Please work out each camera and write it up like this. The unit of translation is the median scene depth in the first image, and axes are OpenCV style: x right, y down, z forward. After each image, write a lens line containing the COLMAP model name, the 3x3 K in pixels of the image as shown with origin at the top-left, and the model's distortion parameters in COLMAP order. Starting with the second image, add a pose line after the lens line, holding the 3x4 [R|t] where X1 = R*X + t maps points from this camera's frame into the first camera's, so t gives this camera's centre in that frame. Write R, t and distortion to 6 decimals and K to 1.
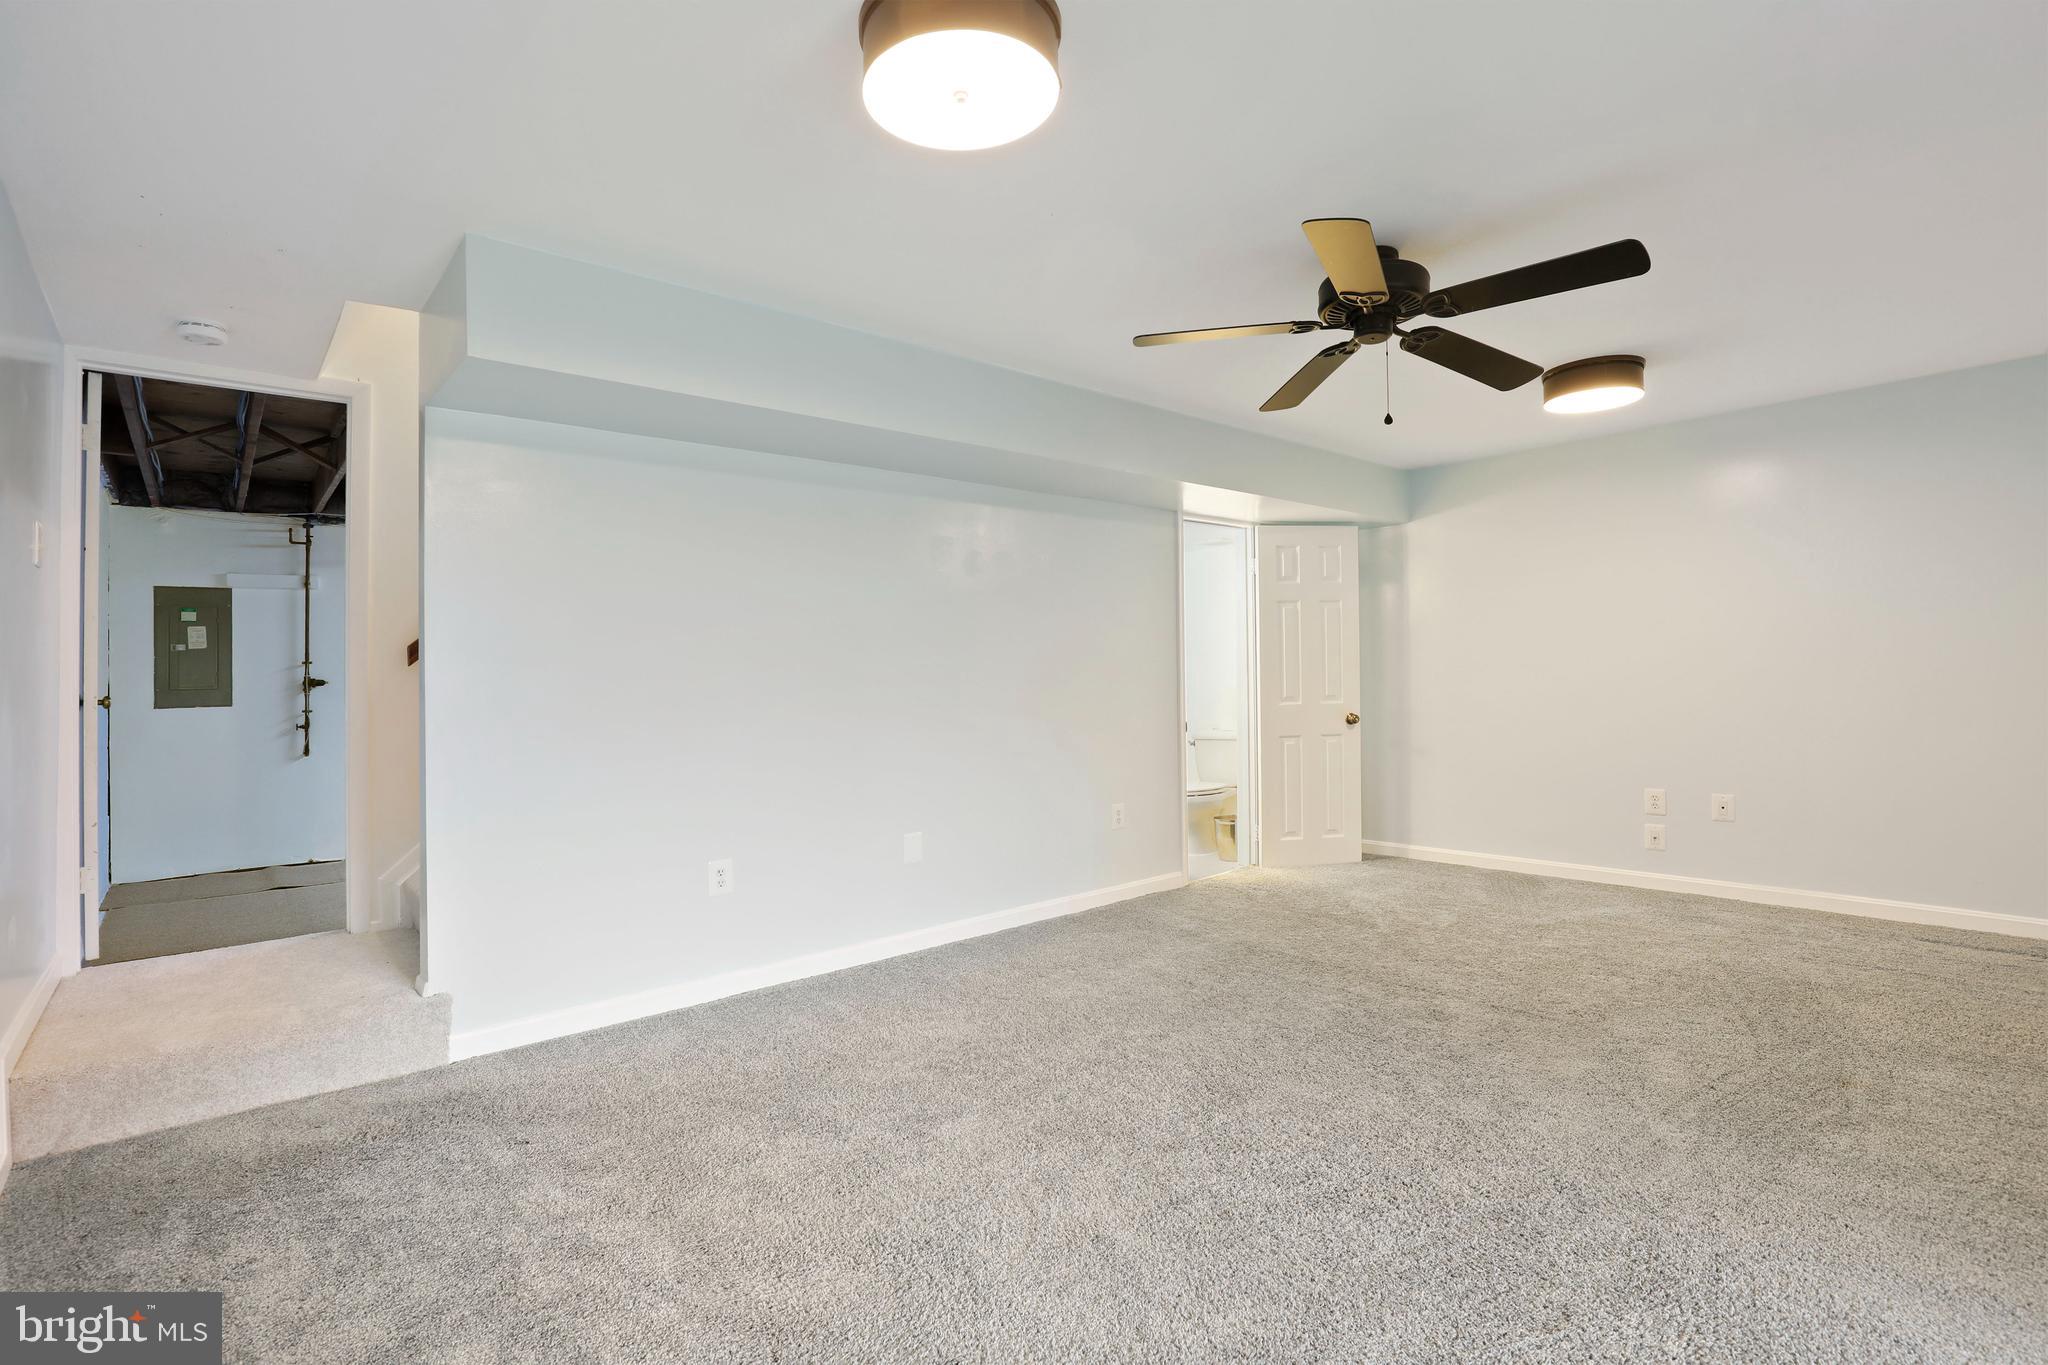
lens RADIAL K [[948.8, 0, 1019.1], [0, 948.8, 688.1], [0, 0, 1]] dist [-0.002111, -0.000026]
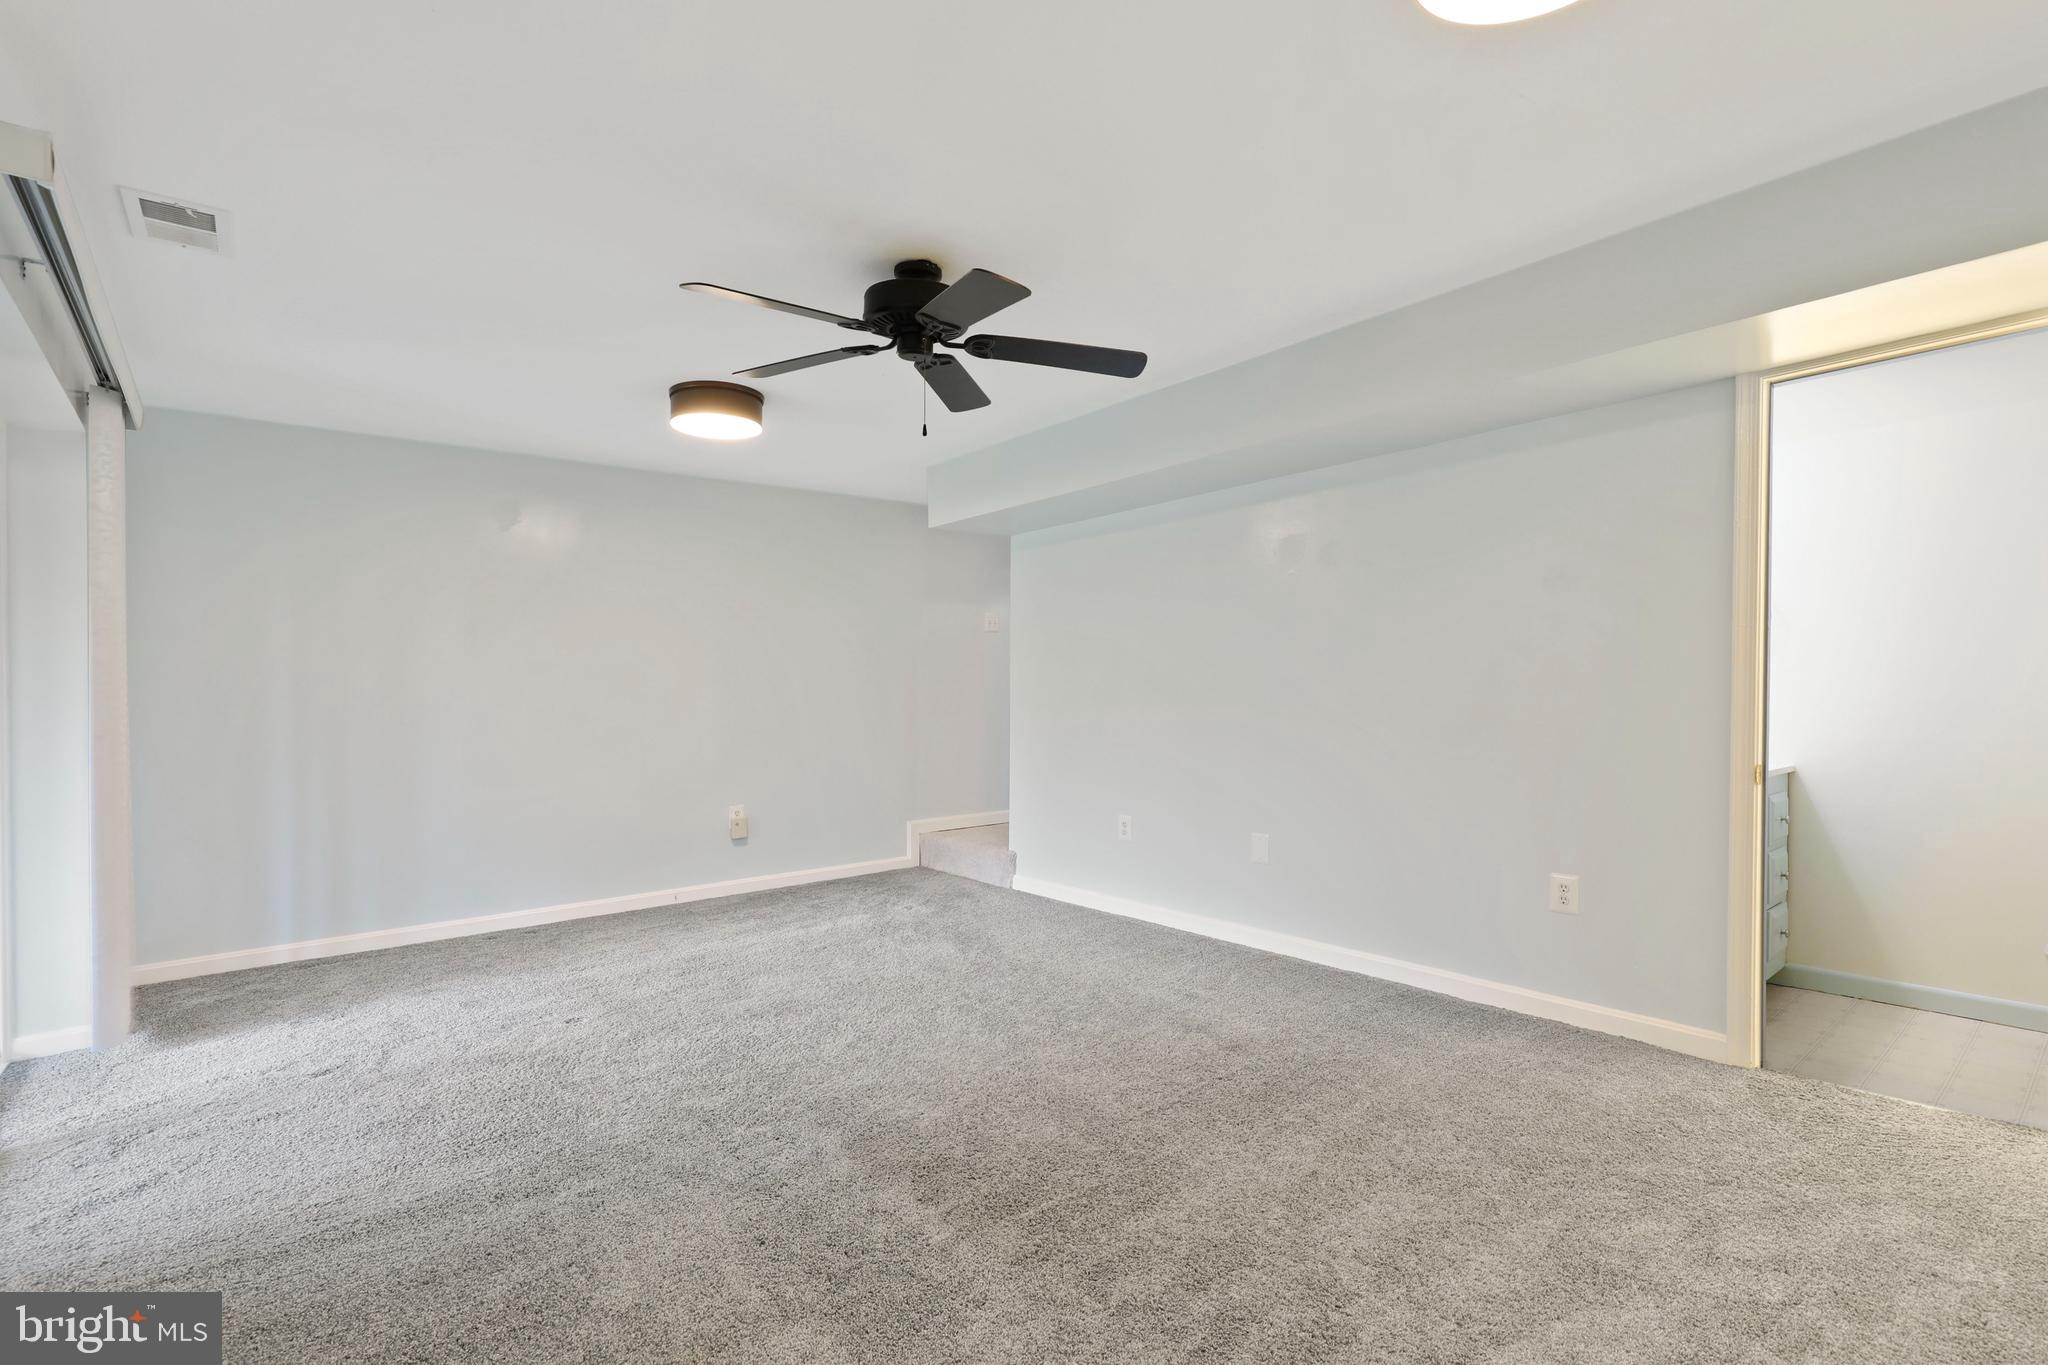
lens RADIAL K [[948.8, 0, 1019.1], [0, 948.8, 688.1], [0, 0, 1]] dist [-0.002111, -0.000026]
pose [[-0.012053, 0.009819, -0.999879, 0.860491], [-0.006995, 0.999926, 0.009904, -0.011162], [0.999903, 0.007114, -0.011984, 0.710434]]
